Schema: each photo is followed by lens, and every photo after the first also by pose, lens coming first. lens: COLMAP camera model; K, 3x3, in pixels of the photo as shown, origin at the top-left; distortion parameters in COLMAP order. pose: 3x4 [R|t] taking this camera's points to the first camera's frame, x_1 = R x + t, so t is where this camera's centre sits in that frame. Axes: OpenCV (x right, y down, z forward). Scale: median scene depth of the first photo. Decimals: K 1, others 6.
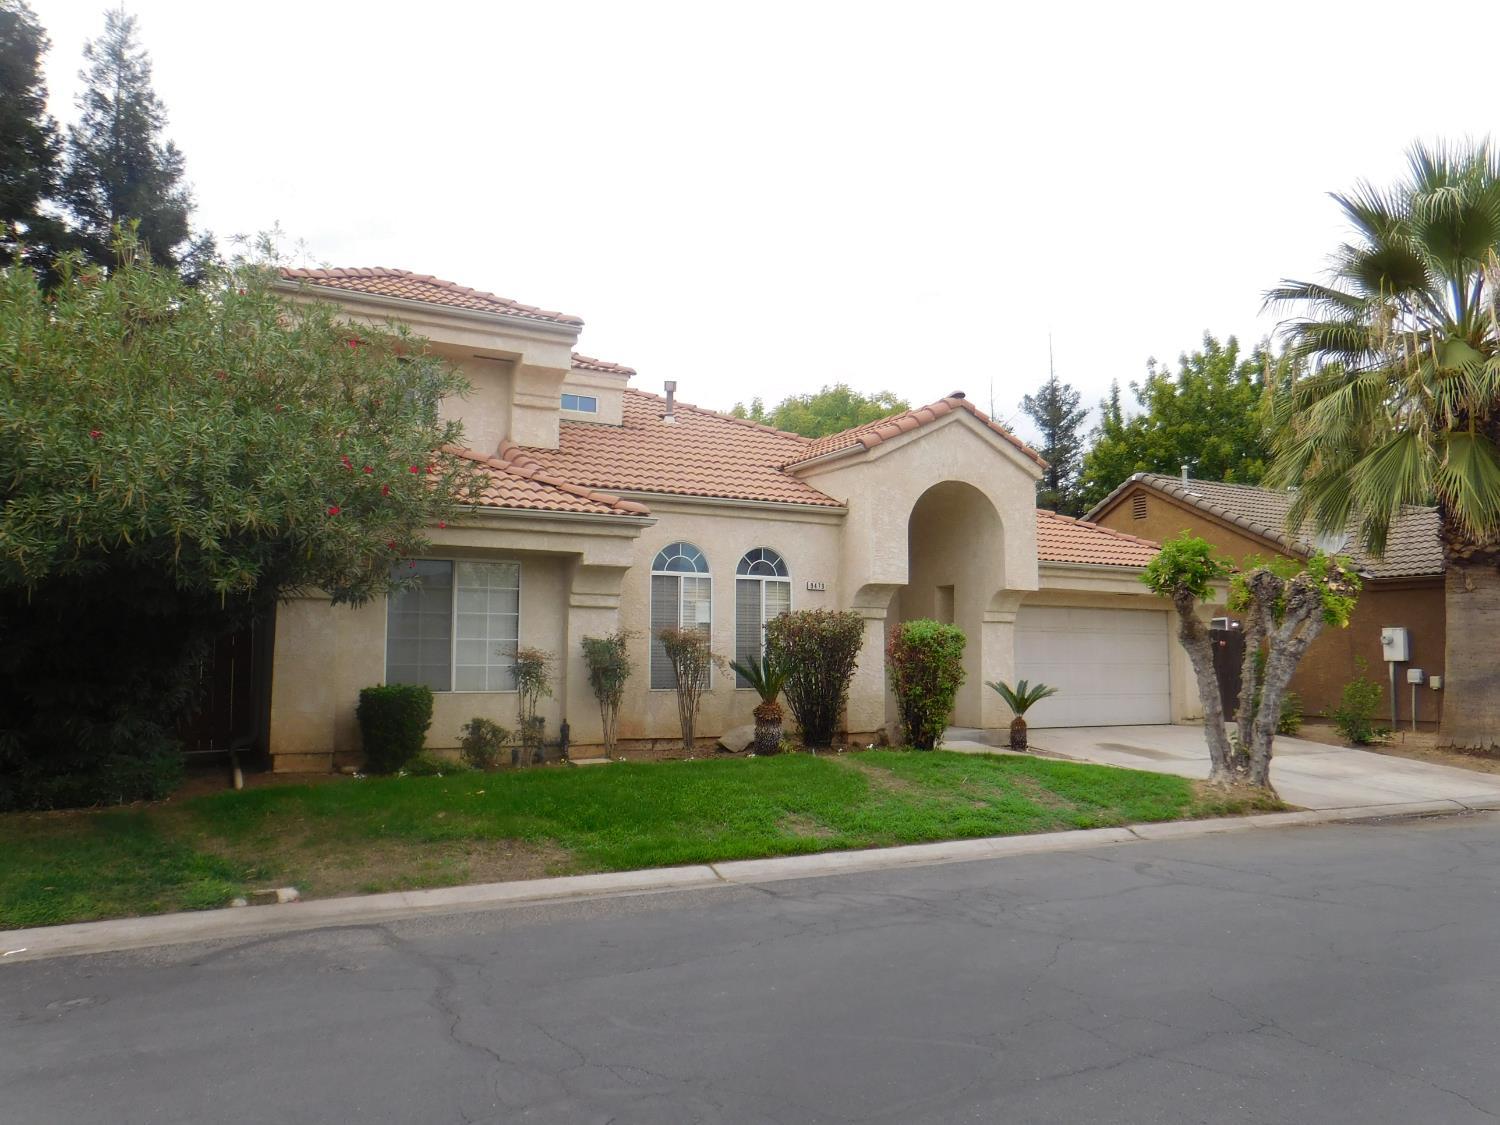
lens RADIAL K [[1151.1, 0, 750.0], [0, 1151.1, 562.5], [0, 0, 1]] dist [-0.015821, 0.048727]
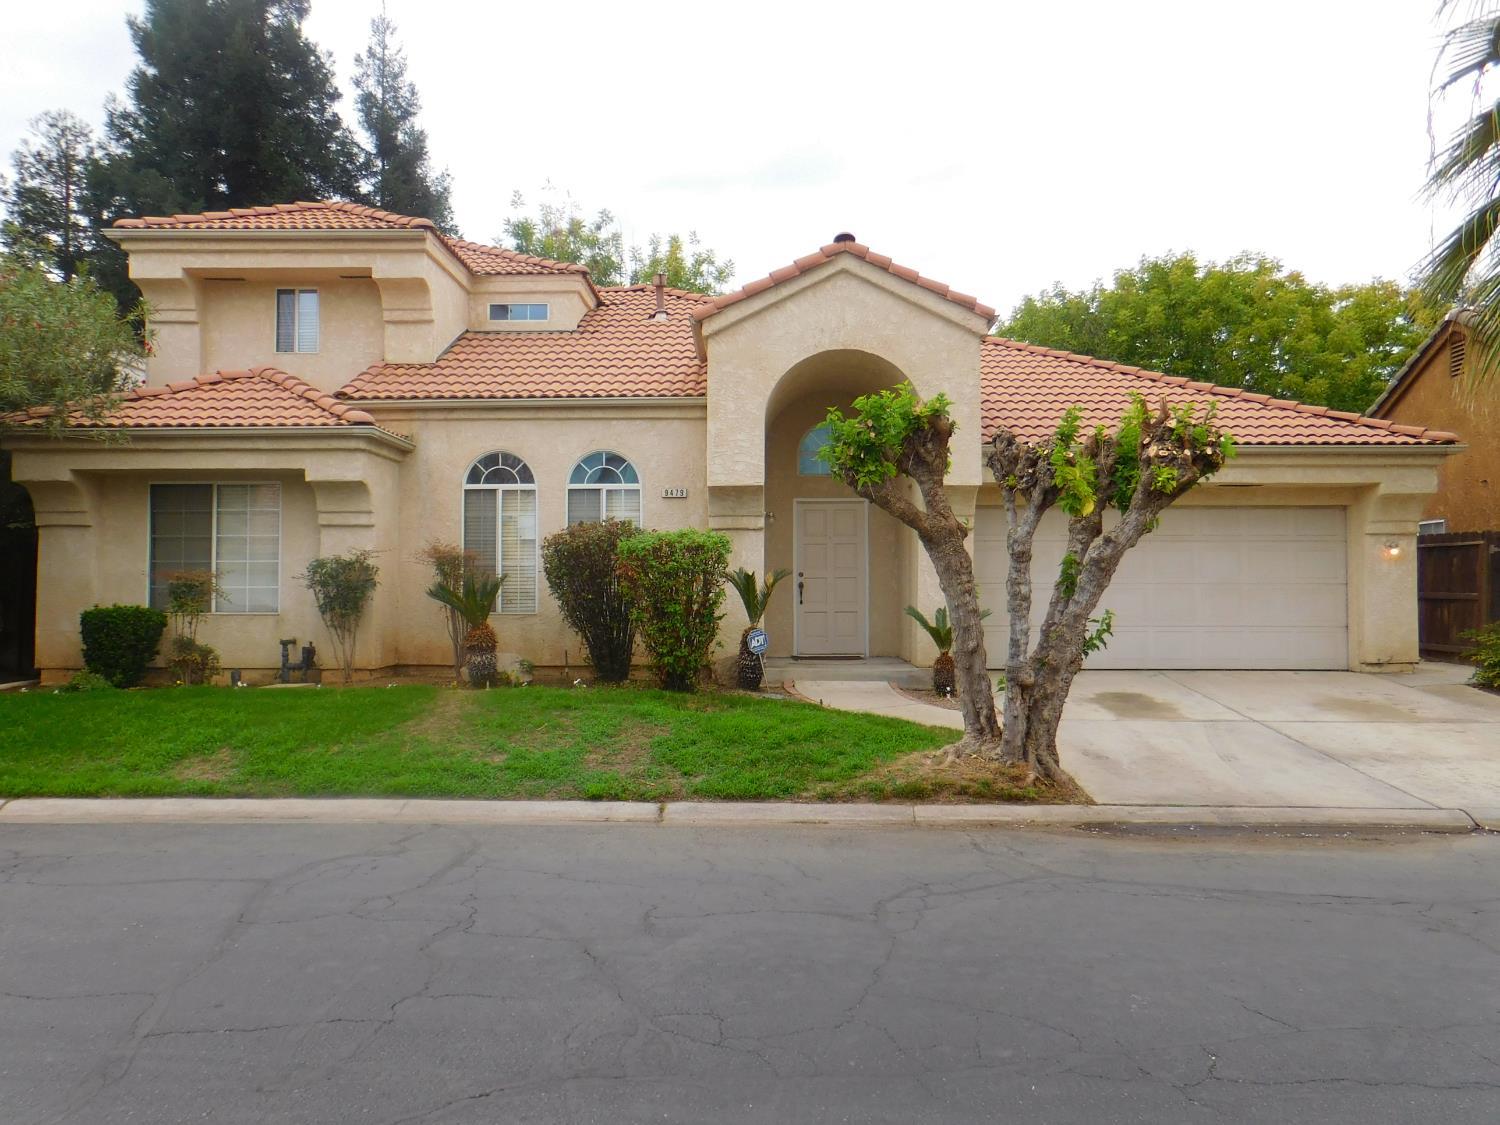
lens RADIAL K [[1151.1, 0, 750.0], [0, 1151.1, 562.5], [0, 0, 1]] dist [-0.015821, 0.048727]
pose [[0.859681, -0.018060, -0.510513, 0.551875], [0.048402, 0.997758, 0.046211, 0.036007], [0.508534, -0.064436, 0.858628, 0.307929]]
